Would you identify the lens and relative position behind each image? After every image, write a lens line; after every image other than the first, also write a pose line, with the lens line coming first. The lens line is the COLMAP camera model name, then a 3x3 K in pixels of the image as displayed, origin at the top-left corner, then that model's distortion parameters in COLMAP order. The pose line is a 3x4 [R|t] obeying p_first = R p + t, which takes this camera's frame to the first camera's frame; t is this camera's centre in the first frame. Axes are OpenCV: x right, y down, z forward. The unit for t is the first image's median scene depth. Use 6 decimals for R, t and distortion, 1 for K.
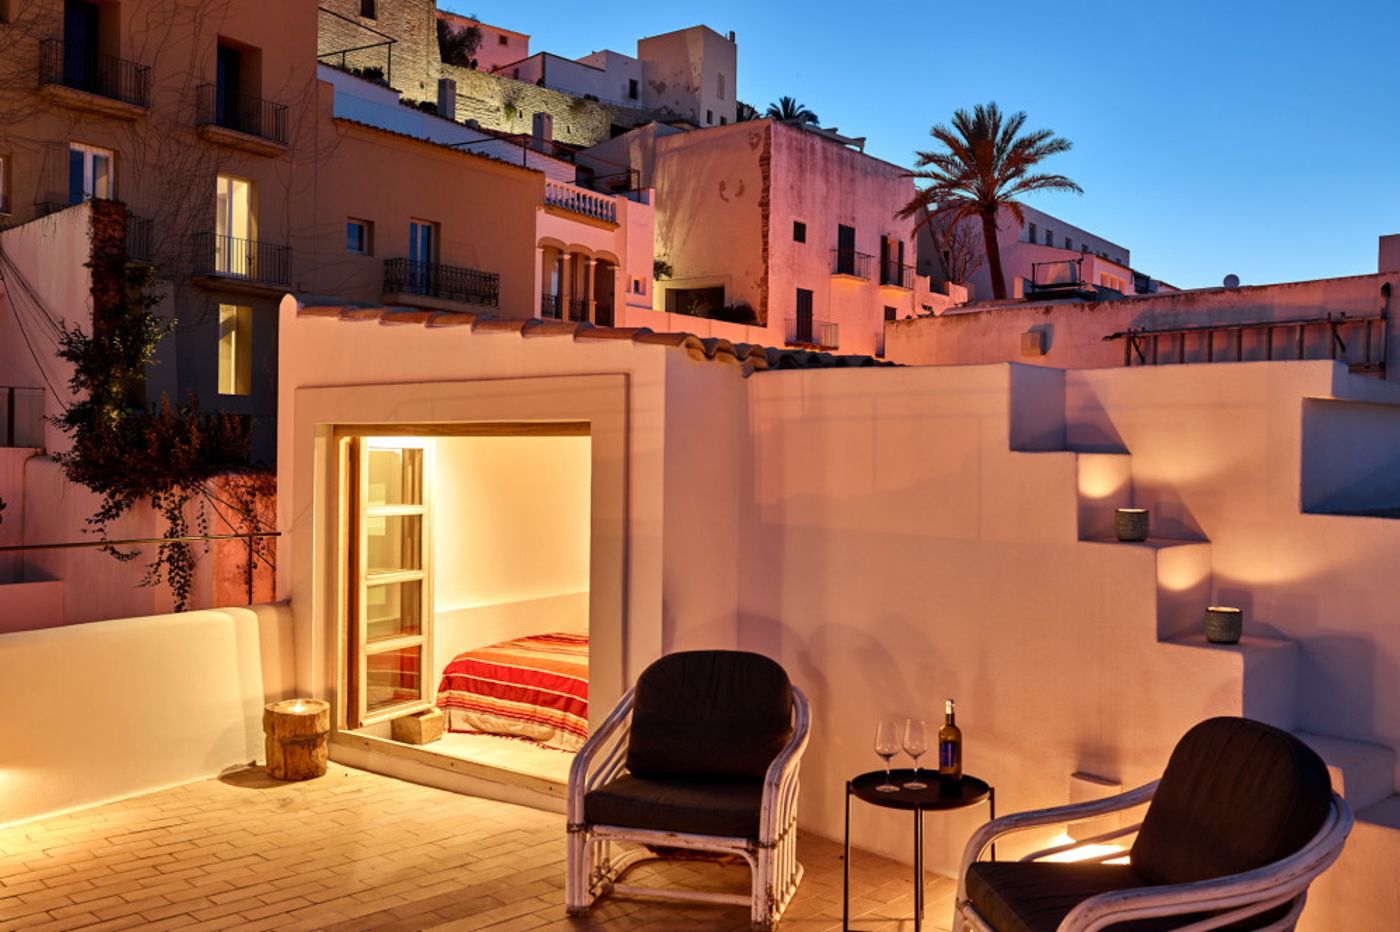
lens RADIAL K [[1403.7, 0, 756.4], [0, 1403.7, 540.6], [0, 0, 1]] dist [-0.106253, 0.121951]
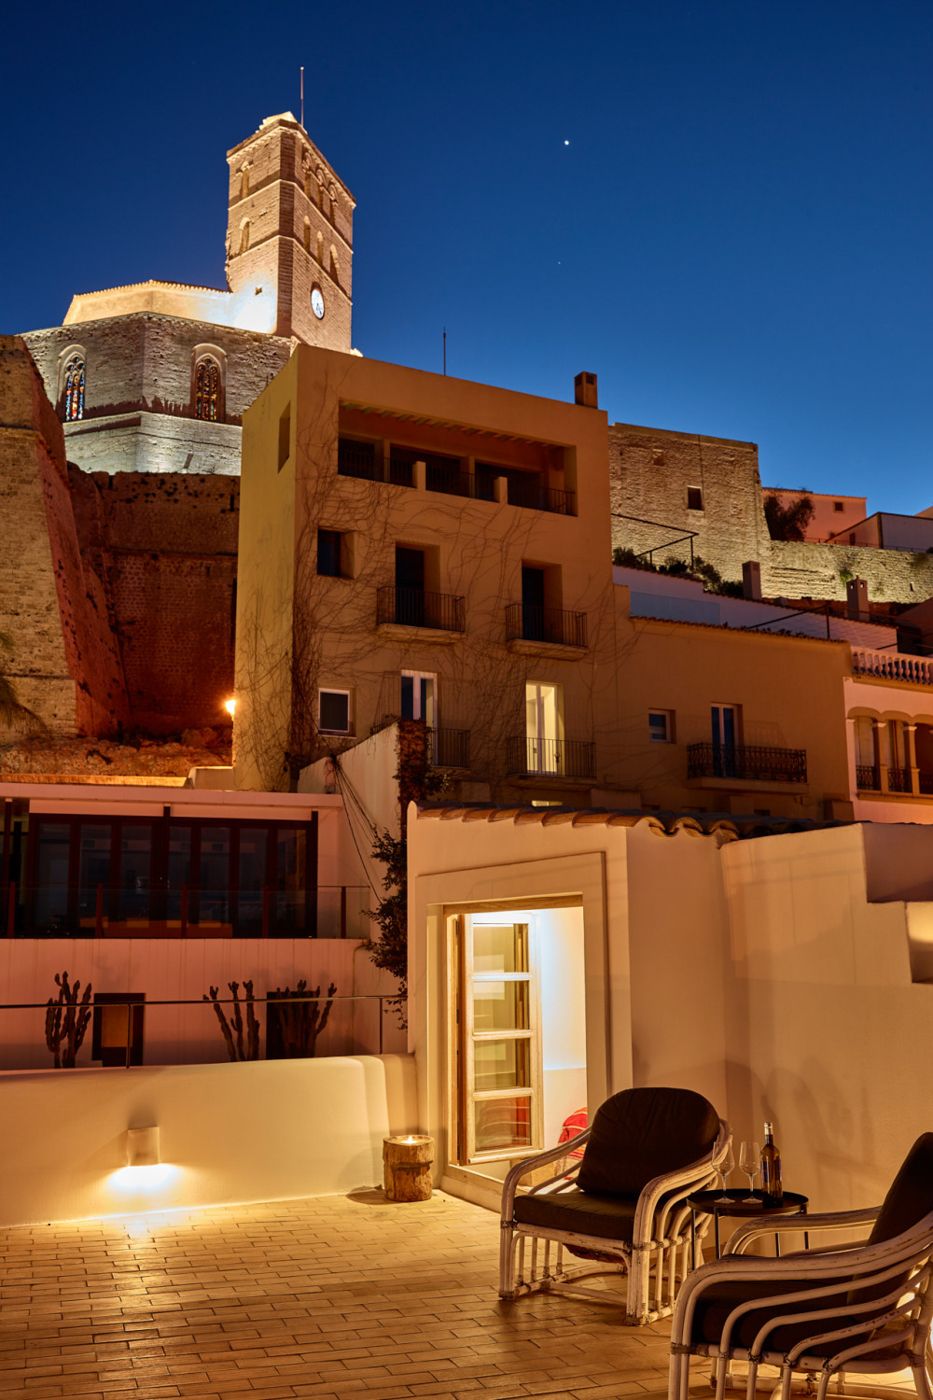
lens RADIAL K [[1521.2, 0, 358.9], [0, 1521.2, 760.6], [0, 0, 1]] dist [-0.017935, 0.006887]
pose [[0.845979, -0.089746, -0.525609, 0.122761], [-0.007181, 0.983727, -0.179526, 0.011188], [0.533168, 0.155649, 0.831568, -0.058378]]
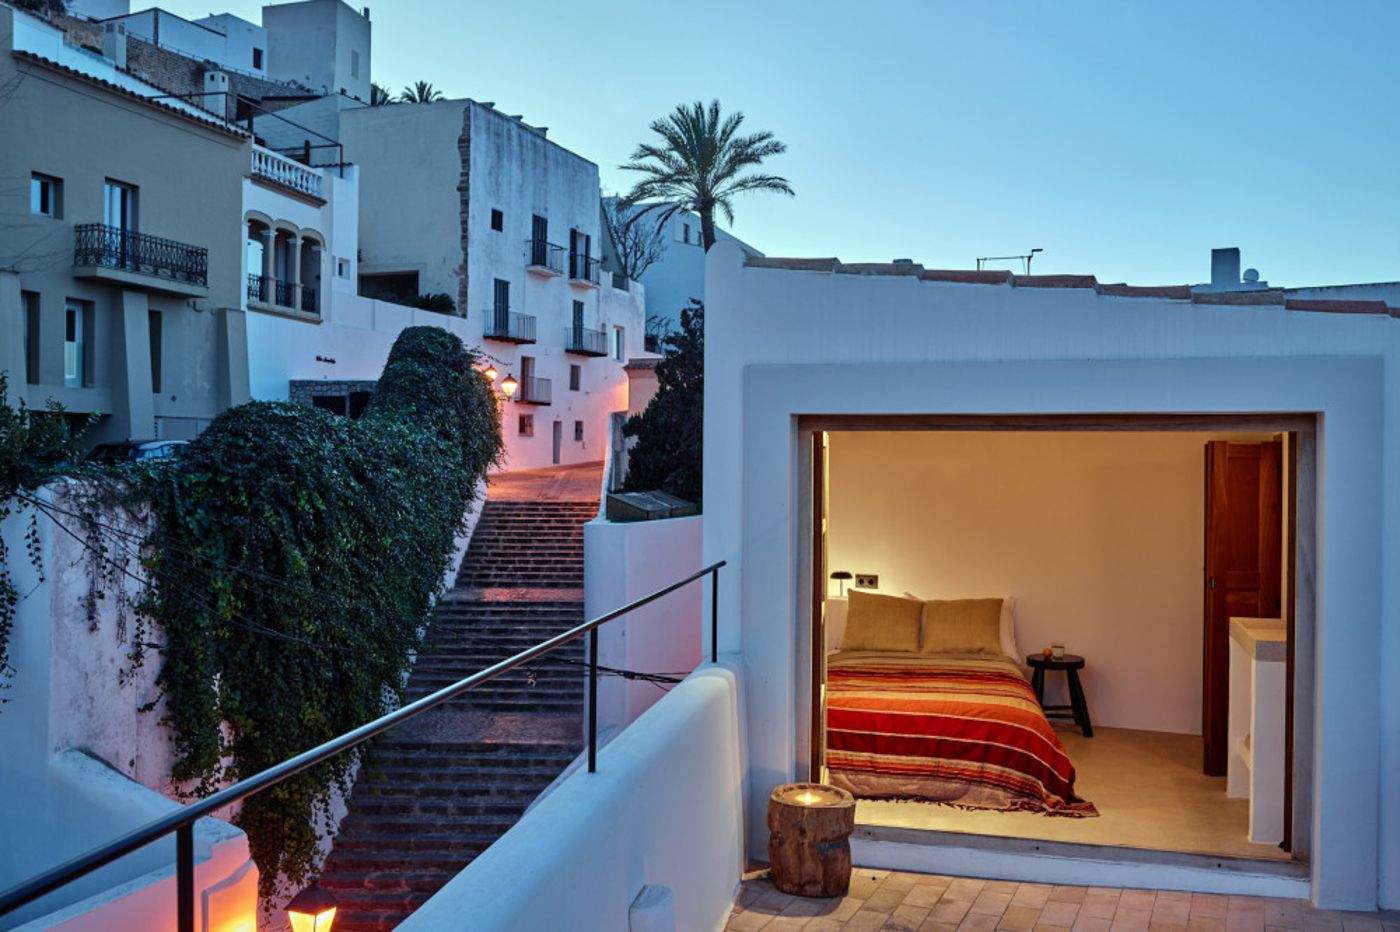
lens RADIAL K [[1348.6, 0, 696.3], [0, 1348.6, 505.7], [0, 0, 1]] dist [-0.123997, 0.194524]
pose [[0.931781, -0.019482, 0.362498, -0.228843], [0.026920, 0.999518, -0.015481, -0.008797], [-0.362022, 0.024183, 0.931856, 0.125949]]
